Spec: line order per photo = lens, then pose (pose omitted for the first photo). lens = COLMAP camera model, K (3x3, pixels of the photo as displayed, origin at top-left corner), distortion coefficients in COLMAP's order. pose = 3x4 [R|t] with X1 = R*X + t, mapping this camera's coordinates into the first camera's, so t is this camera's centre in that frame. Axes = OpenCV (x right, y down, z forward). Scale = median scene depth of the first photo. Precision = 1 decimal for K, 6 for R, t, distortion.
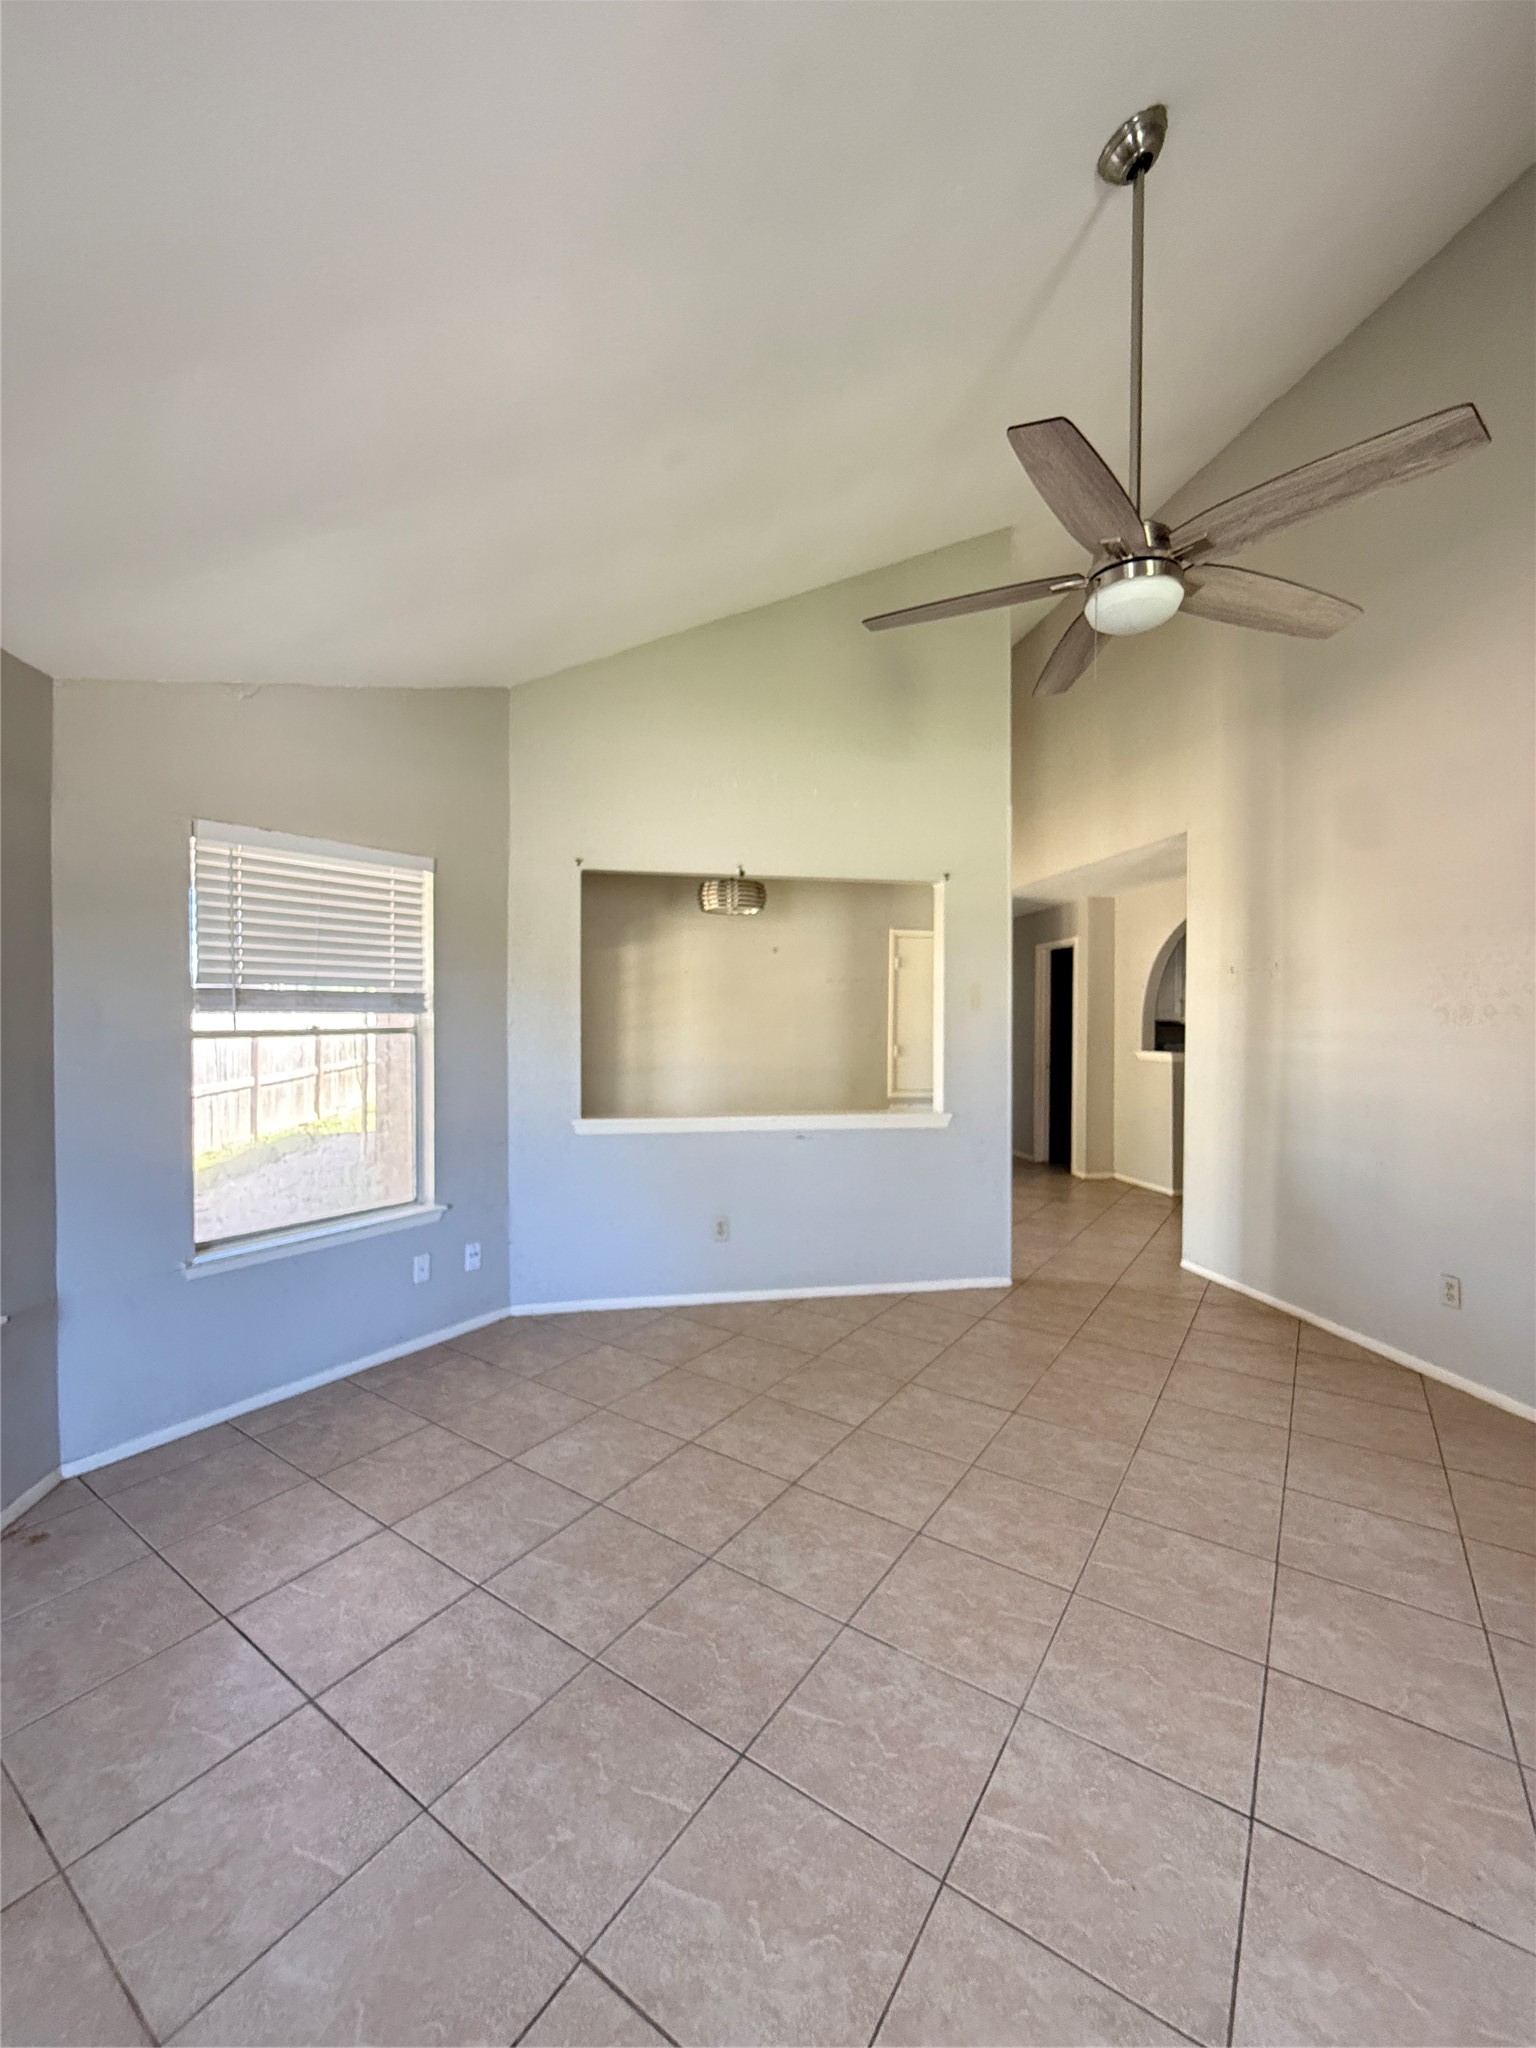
lens RADIAL K [[813.7, 0, 765.4], [0, 813.7, 1031.1], [0, 0, 1]] dist [-0.000169, -0.000132]
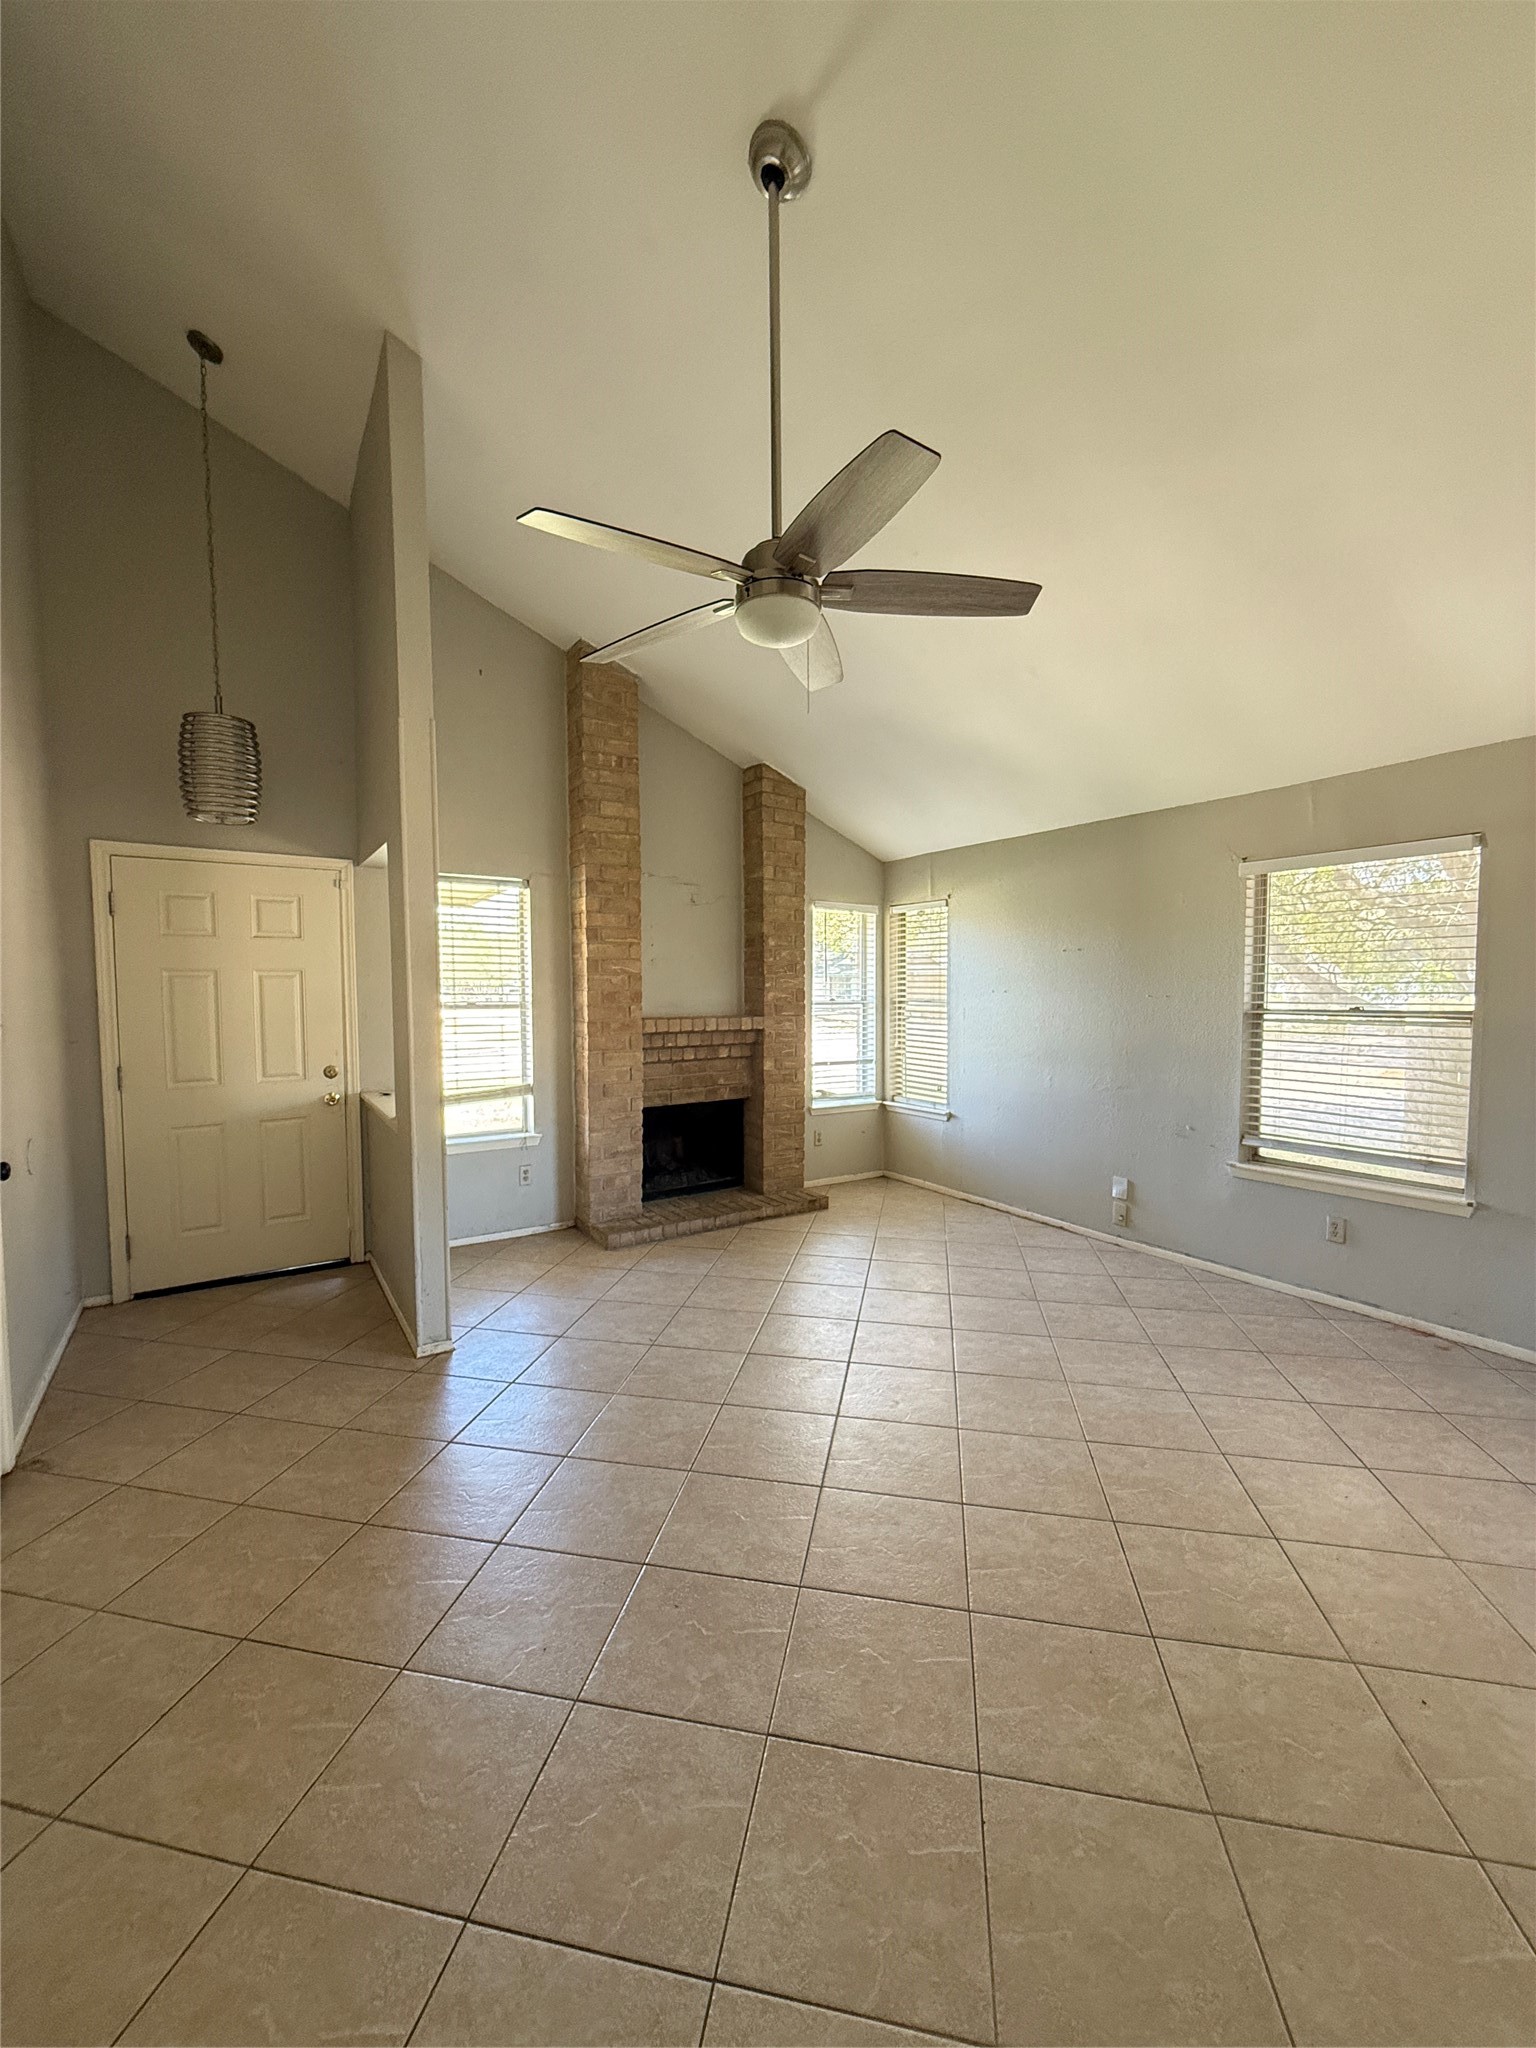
lens RADIAL K [[813.7, 0, 761.9], [0, 813.7, 1021.3], [0, 0, 1]] dist [-0.000169, -0.000132]
pose [[-0.921830, 0.023362, -0.386889, 0.680586], [0.001229, 0.998353, 0.057356, -0.055408], [0.387592, 0.052397, -0.920341, 1.519416]]
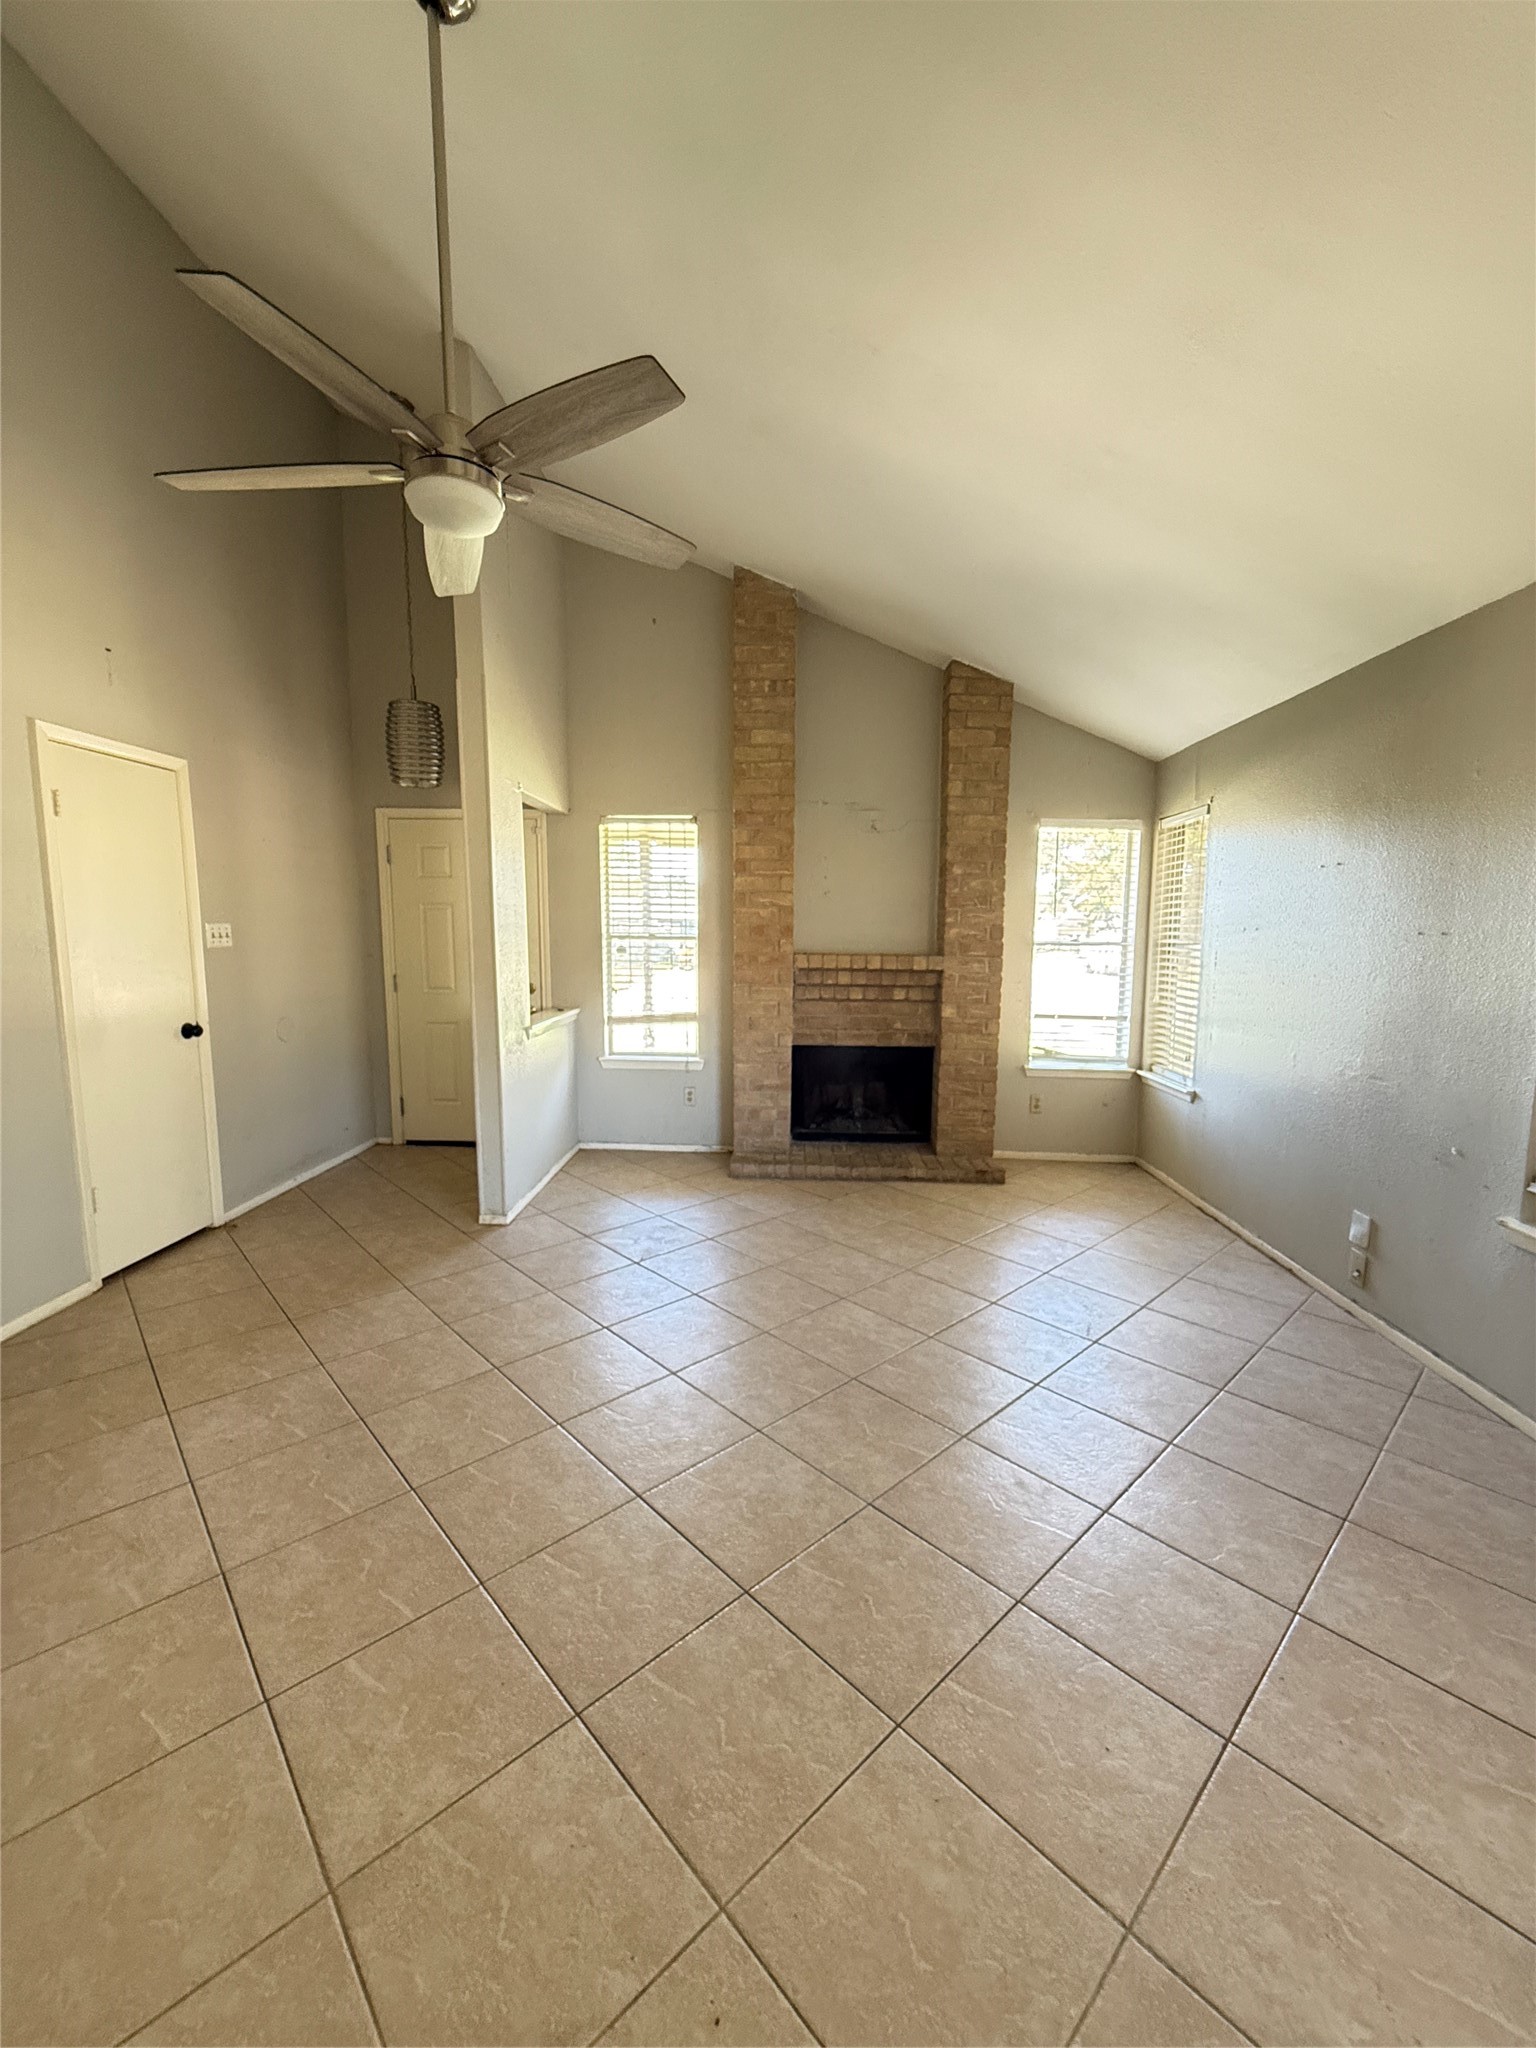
lens RADIAL K [[813.7, 0, 758.6], [0, 813.7, 1021.4], [0, 0, 1]] dist [-0.000169, -0.000132]
pose [[-0.975060, -0.029022, 0.220036, -0.106684], [-0.002386, 0.992727, 0.120367, -0.022173], [-0.221929, 0.116840, -0.968037, 1.487715]]
